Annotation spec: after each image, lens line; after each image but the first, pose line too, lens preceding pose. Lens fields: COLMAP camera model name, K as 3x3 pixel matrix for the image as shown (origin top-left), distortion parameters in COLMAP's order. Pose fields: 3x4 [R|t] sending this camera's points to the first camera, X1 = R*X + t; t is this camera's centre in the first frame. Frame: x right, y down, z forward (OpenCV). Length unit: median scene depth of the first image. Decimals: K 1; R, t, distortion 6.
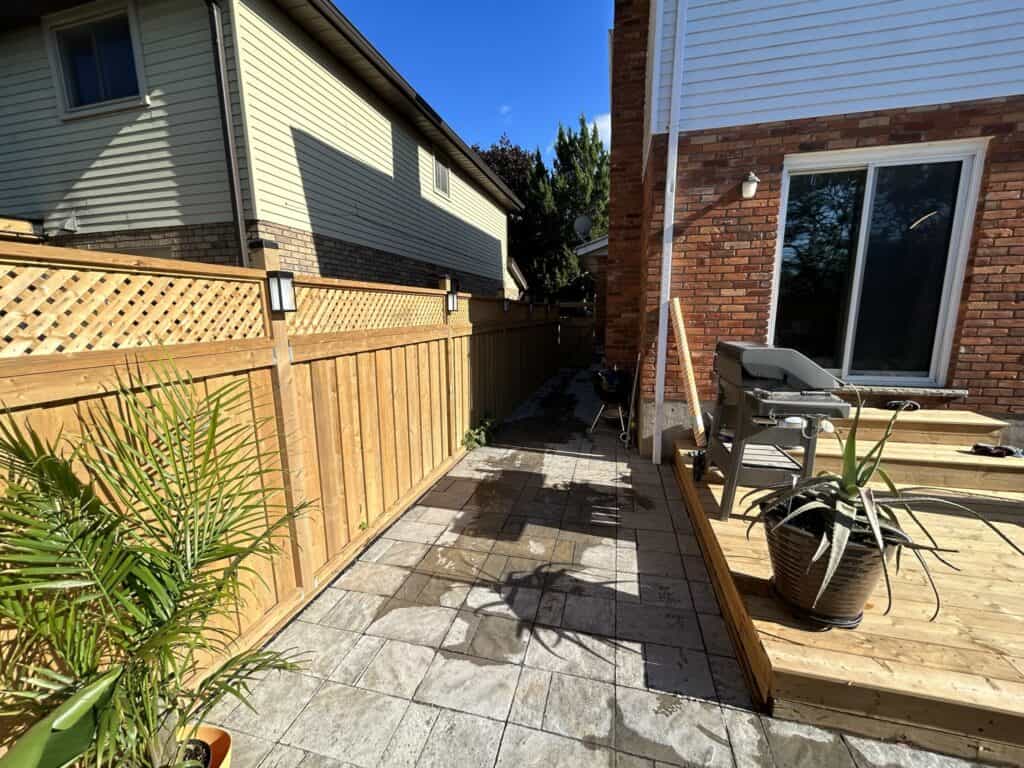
lens RADIAL K [[413.6, 0, 512.0], [0, 413.6, 384.0], [0, 0, 1]] dist [0.000969, 0.000192]
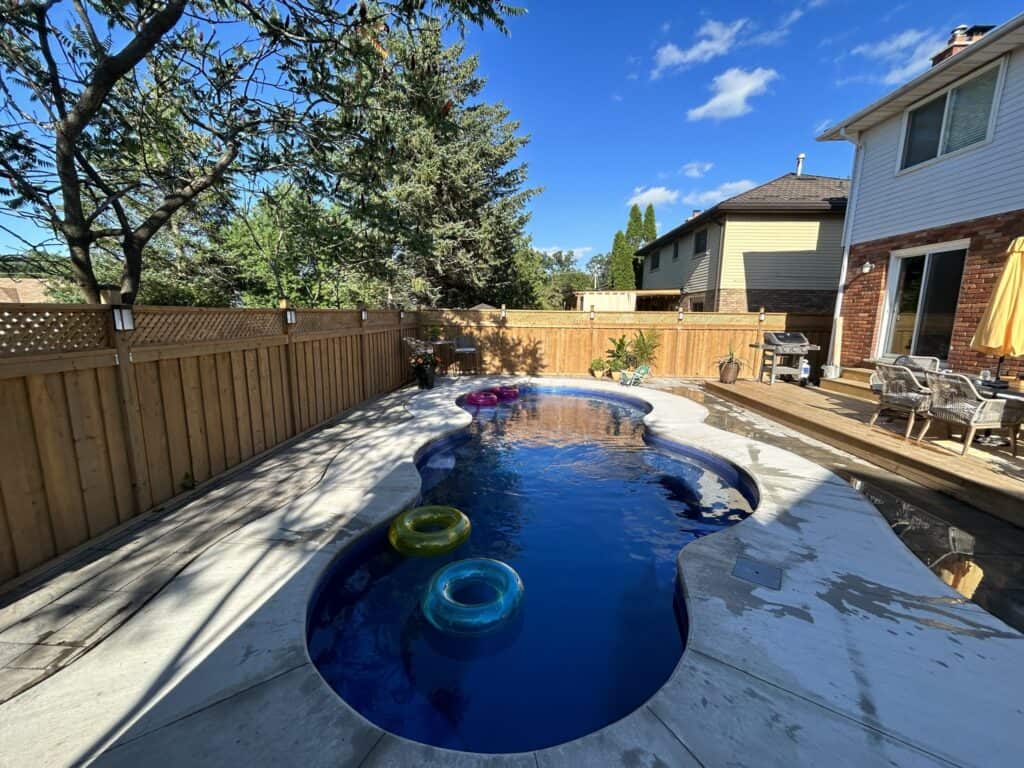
lens RADIAL K [[413.6, 0, 512.0], [0, 413.6, 384.0], [0, 0, 1]] dist [0.000969, 0.000192]
pose [[0.224065, 0.174299, -0.958861, 2.262922], [-0.180086, 0.974339, 0.135030, 0.166501], [0.957791, 0.142422, 0.249704, -1.233230]]
